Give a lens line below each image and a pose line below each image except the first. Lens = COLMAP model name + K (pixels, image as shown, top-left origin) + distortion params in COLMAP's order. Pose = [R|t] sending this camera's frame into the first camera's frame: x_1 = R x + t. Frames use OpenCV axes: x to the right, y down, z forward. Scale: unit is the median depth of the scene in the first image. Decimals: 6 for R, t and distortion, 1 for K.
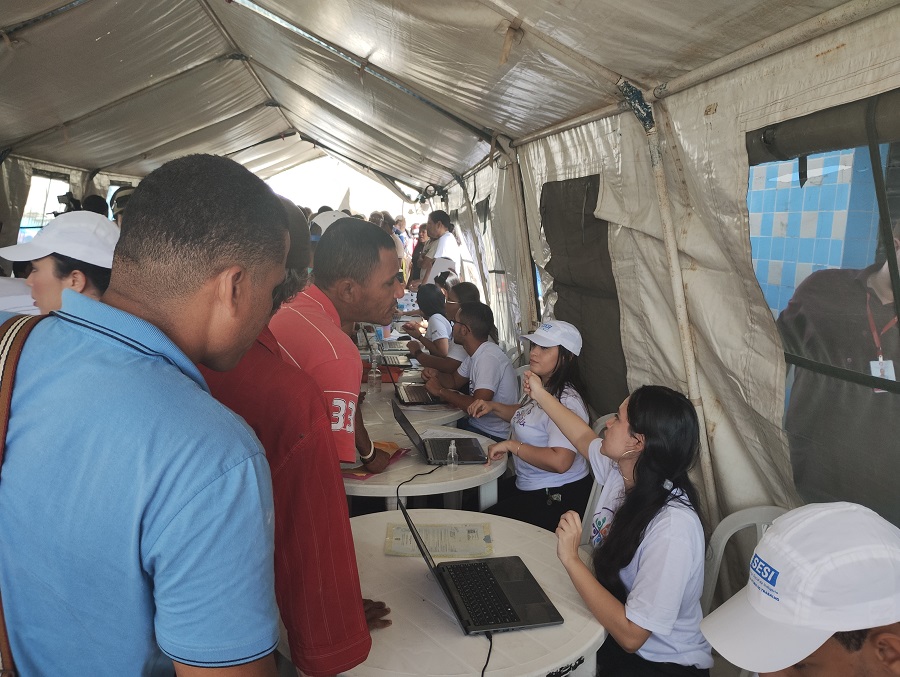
lens RADIAL K [[733.2, 0, 450.0], [0, 733.2, 338.5], [0, 0, 1]] dist [0.003392, -0.002147]
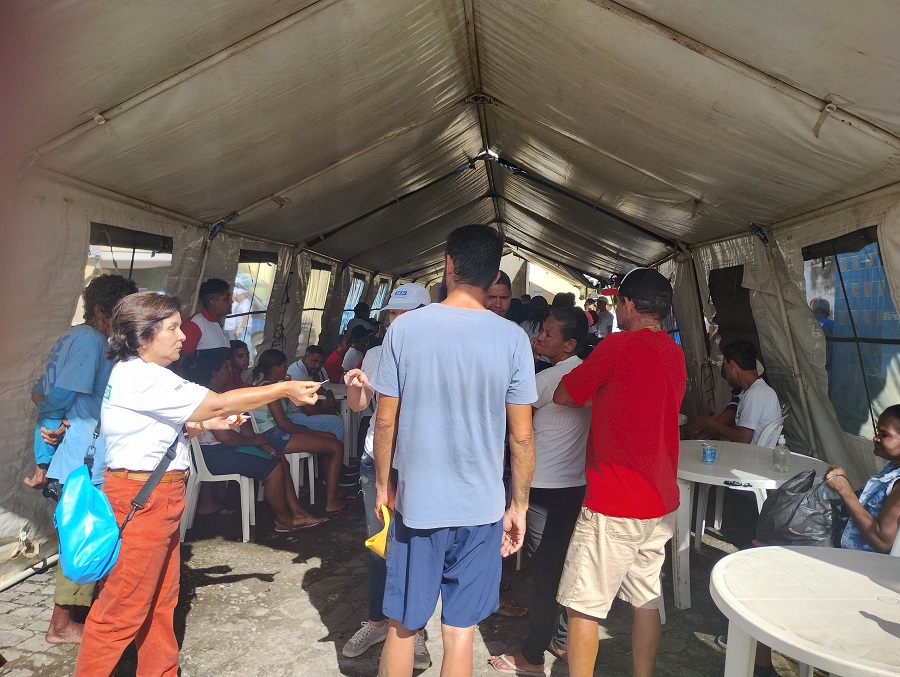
lens RADIAL K [[733.2, 0, 450.0], [0, 733.2, 338.5], [0, 0, 1]] dist [0.003392, -0.002147]
pose [[0.979834, -0.017327, -0.199062, -0.139598], [-0.006857, 0.992730, -0.120164, 0.167085], [0.199697, 0.119105, 0.972592, -0.820644]]
